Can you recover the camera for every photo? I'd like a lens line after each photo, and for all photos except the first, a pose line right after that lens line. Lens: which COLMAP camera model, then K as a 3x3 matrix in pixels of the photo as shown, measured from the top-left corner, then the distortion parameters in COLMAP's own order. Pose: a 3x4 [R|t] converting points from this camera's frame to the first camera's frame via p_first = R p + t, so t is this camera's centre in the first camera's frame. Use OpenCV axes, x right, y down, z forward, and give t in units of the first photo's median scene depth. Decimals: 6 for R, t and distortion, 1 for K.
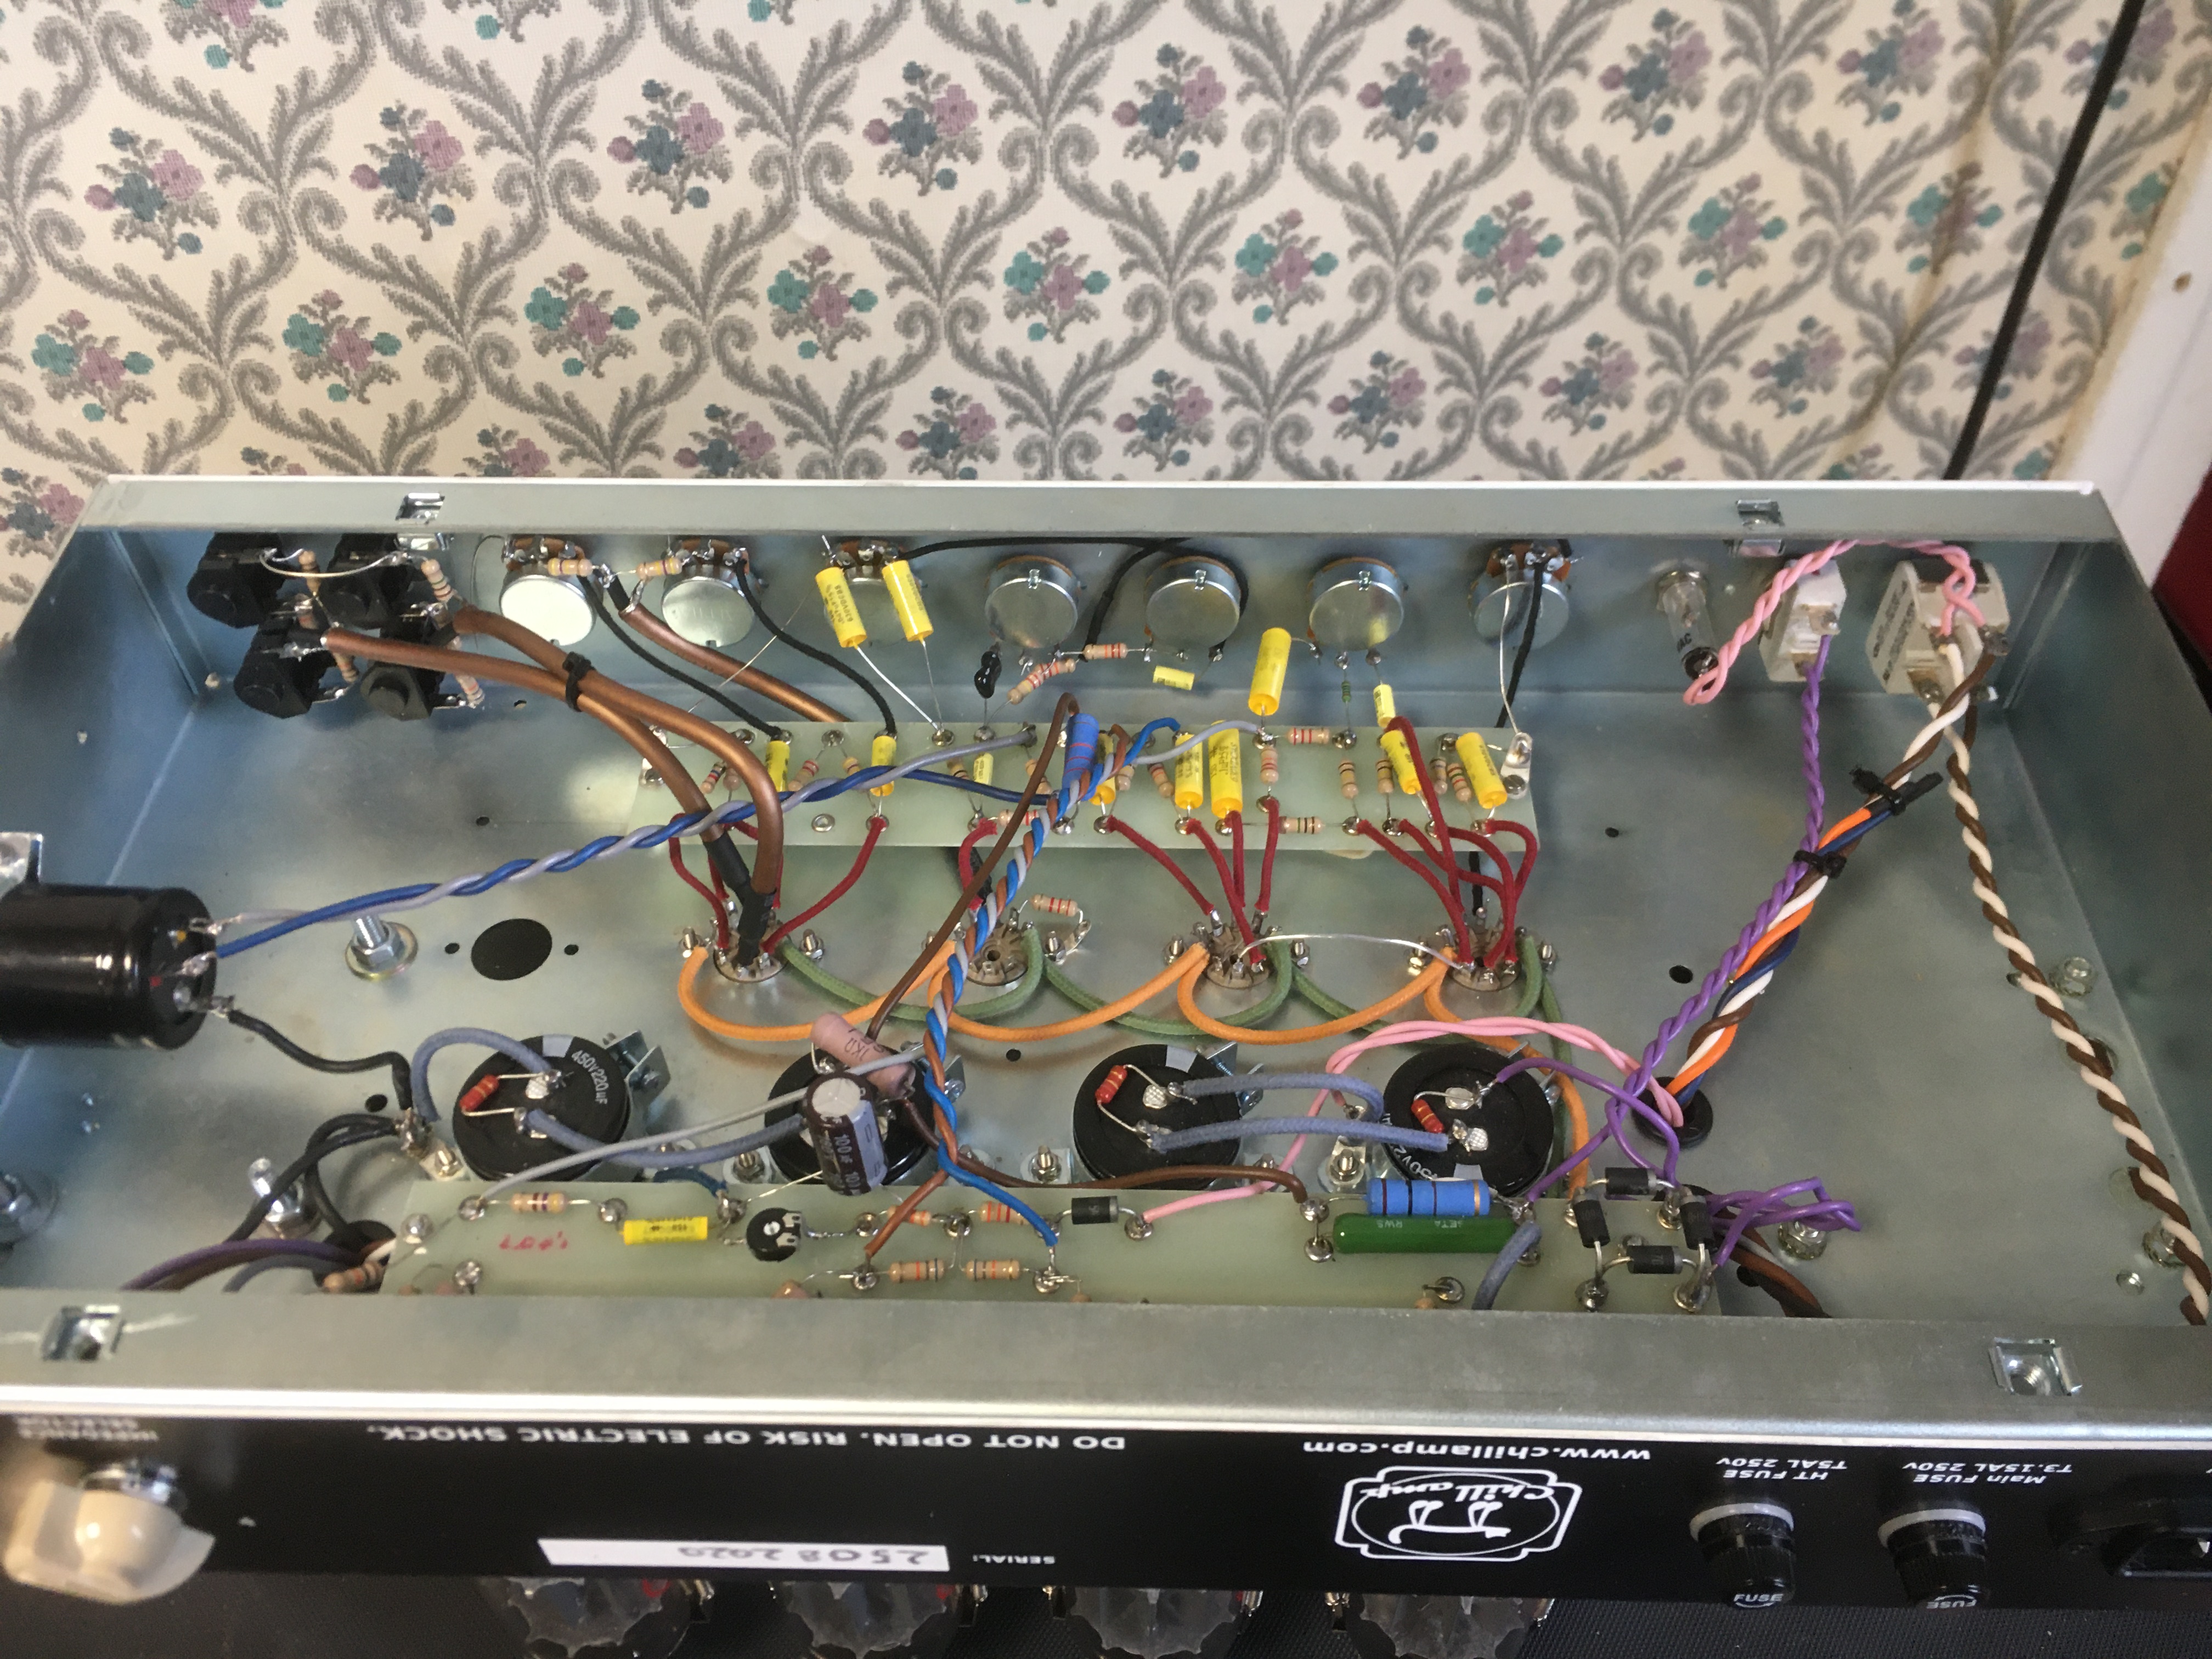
lens RADIAL K [[1835.6, 0, 1106.0], [0, 1835.6, 829.5], [0, 0, 1]] dist [0.091320, -0.136041]
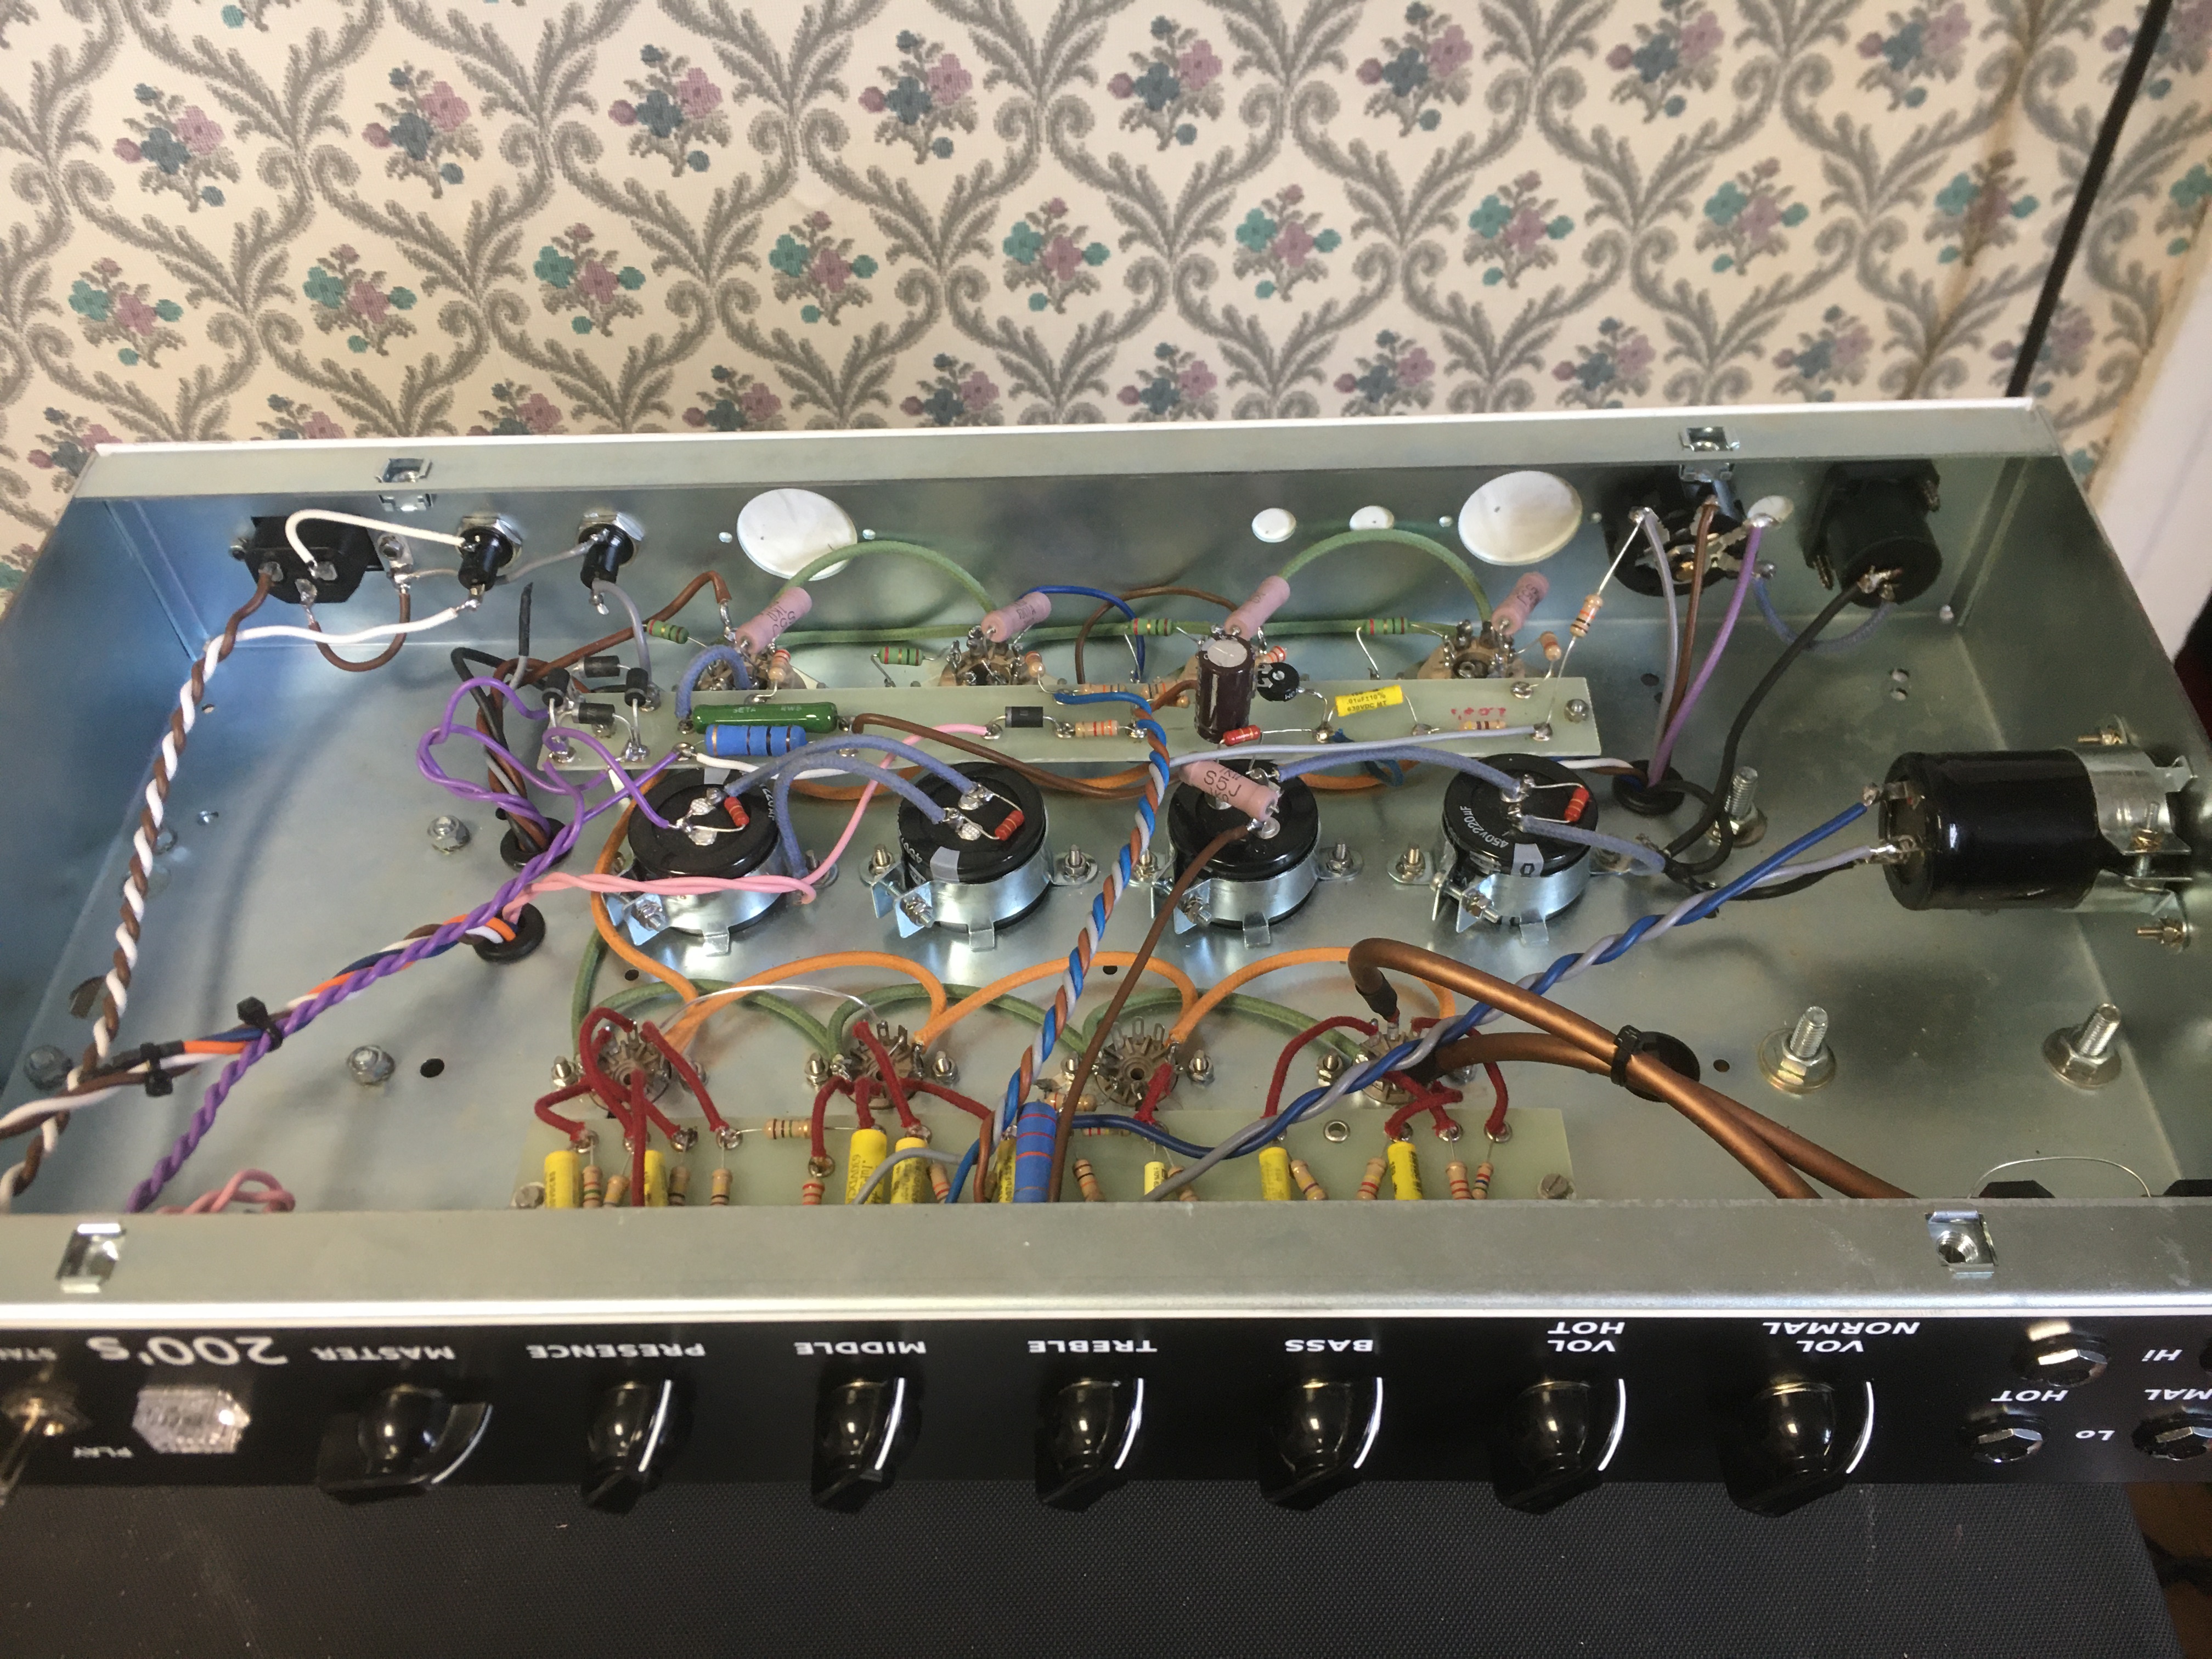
lens RADIAL K [[1835.6, 0, 1106.0], [0, 1835.6, 829.5], [0, 0, 1]] dist [0.091320, -0.136041]
pose [[0.996451, 0.045753, -0.070650, 0.086680], [-0.044349, 0.998788, 0.021325, -0.006267], [0.071540, -0.018116, 0.997273, -0.004735]]
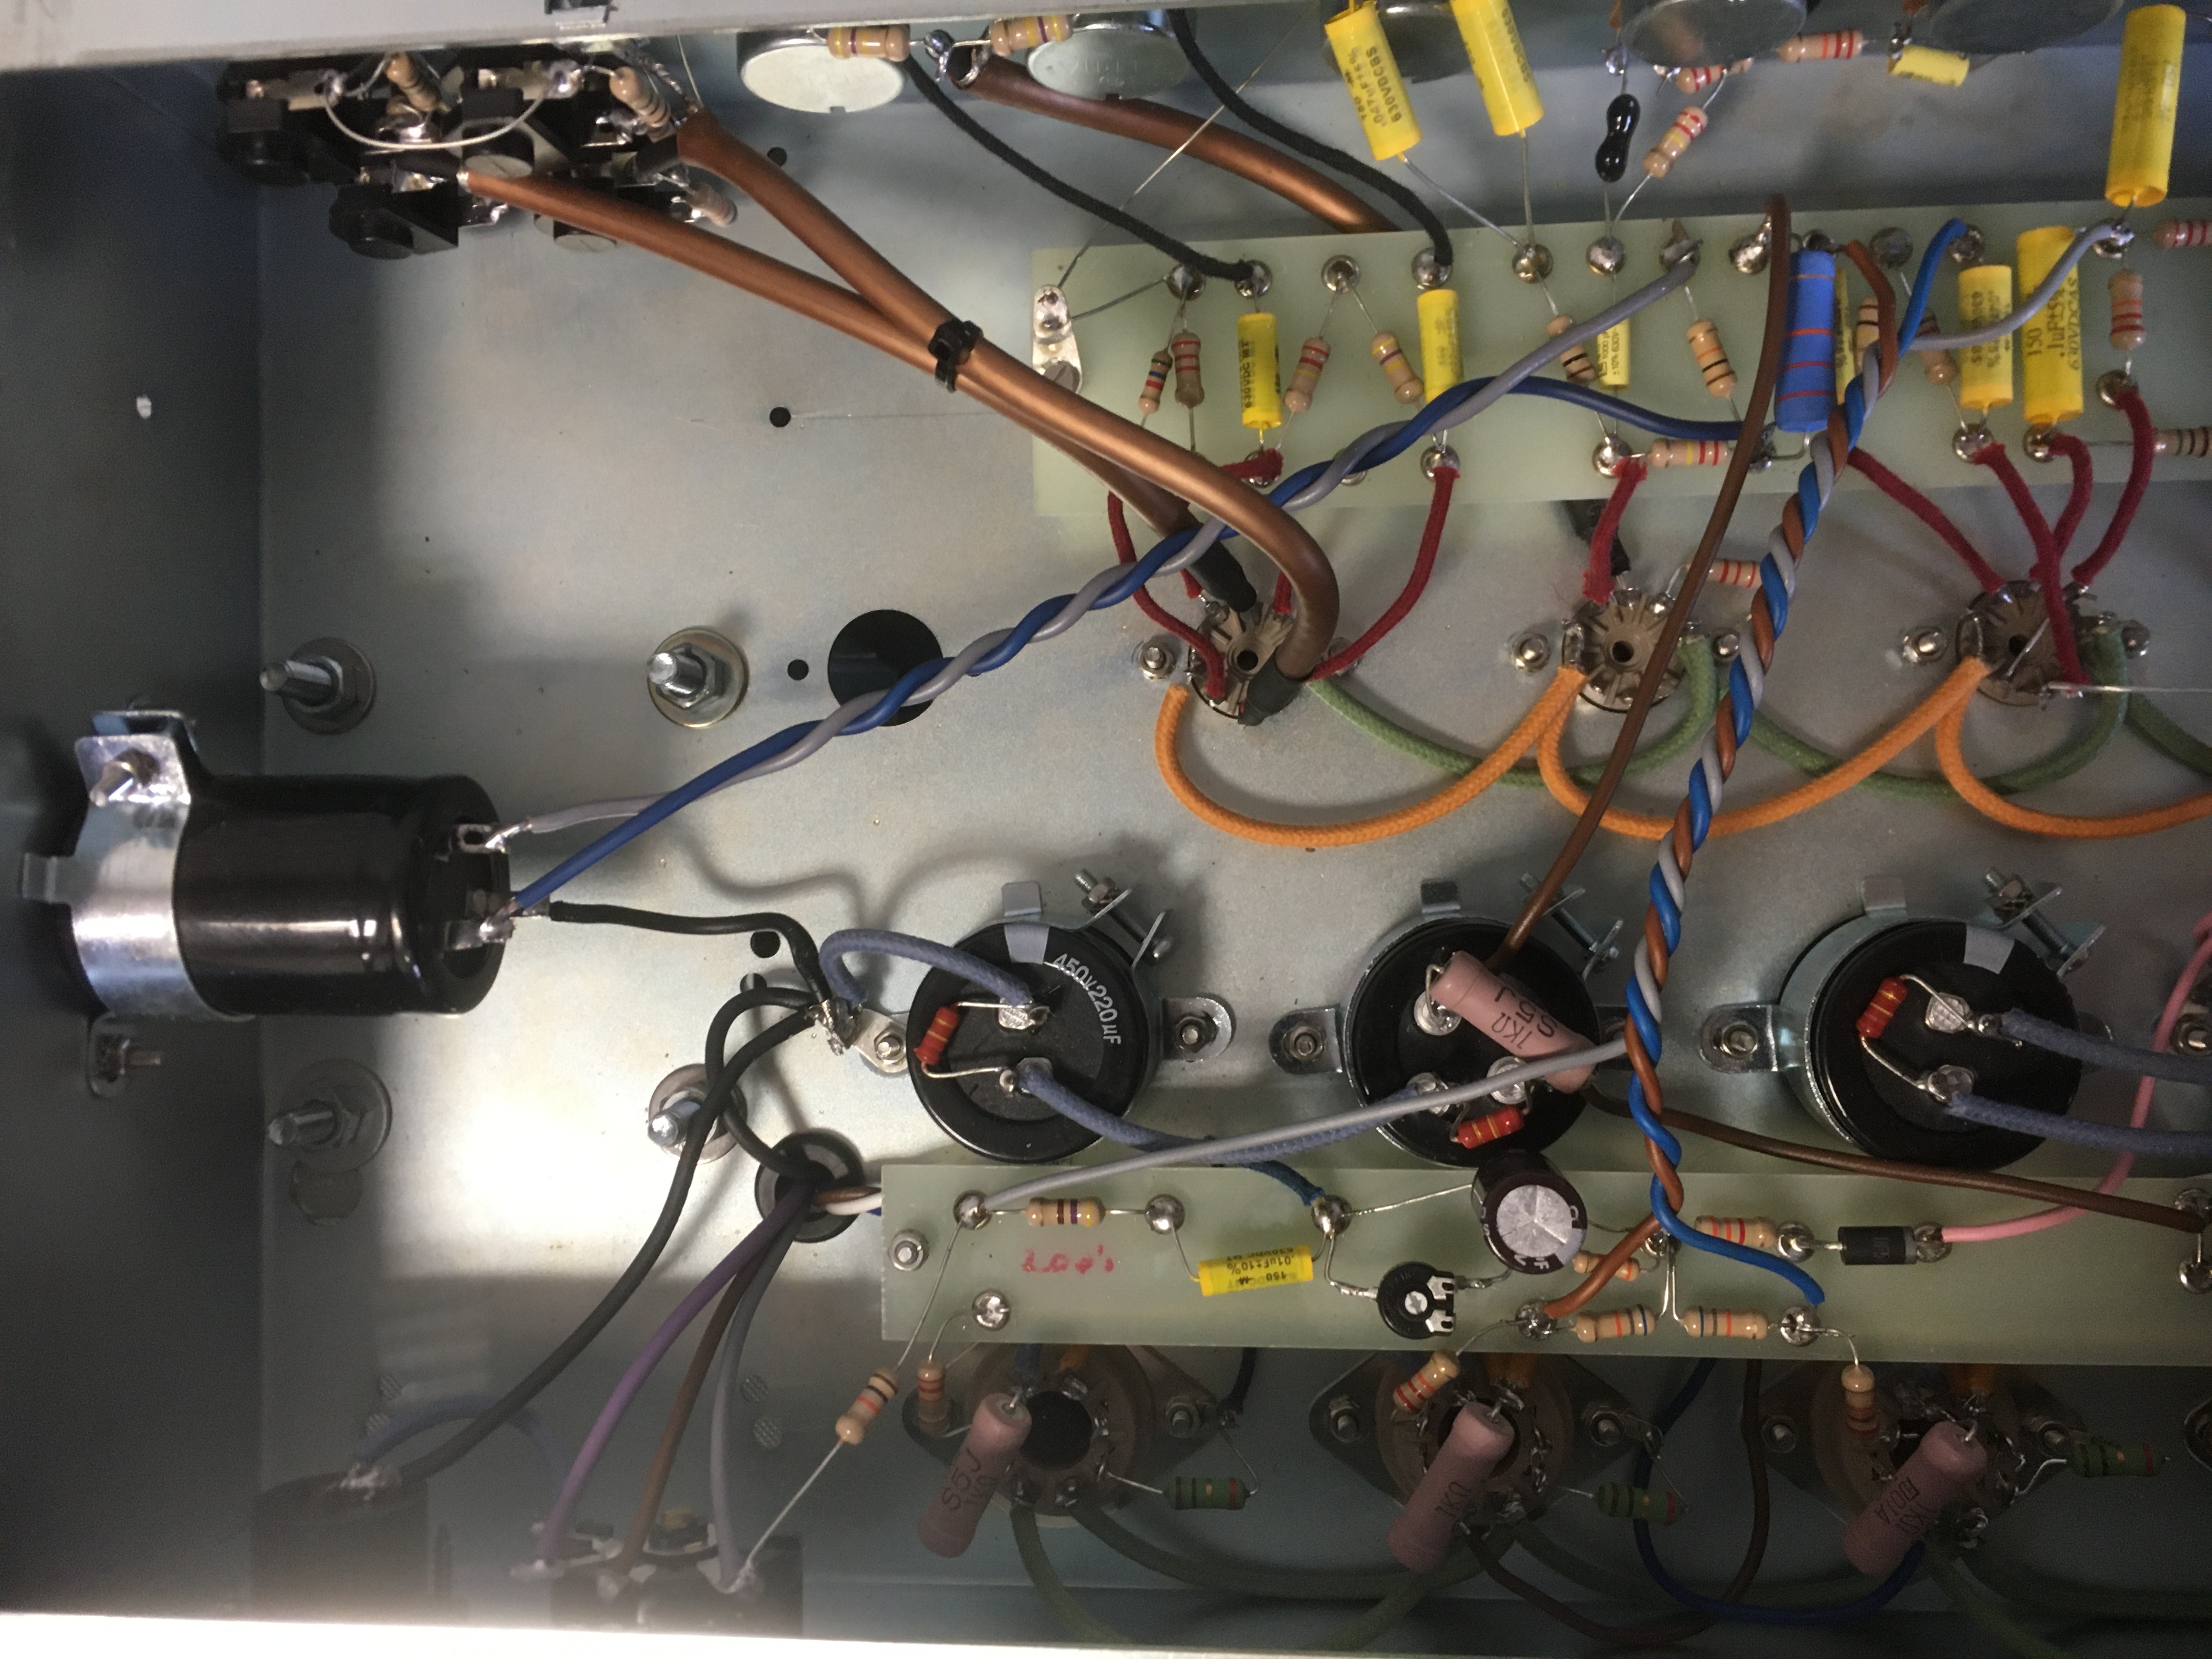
lens RADIAL K [[1835.6, 0, 1106.0], [0, 1835.6, 829.5], [0, 0, 1]] dist [0.091320, -0.136041]
pose [[0.995844, -0.034604, -0.084249, -0.181918], [0.079999, 0.774504, 0.627490, -0.295809], [0.043538, -0.631622, 0.774053, 0.437112]]
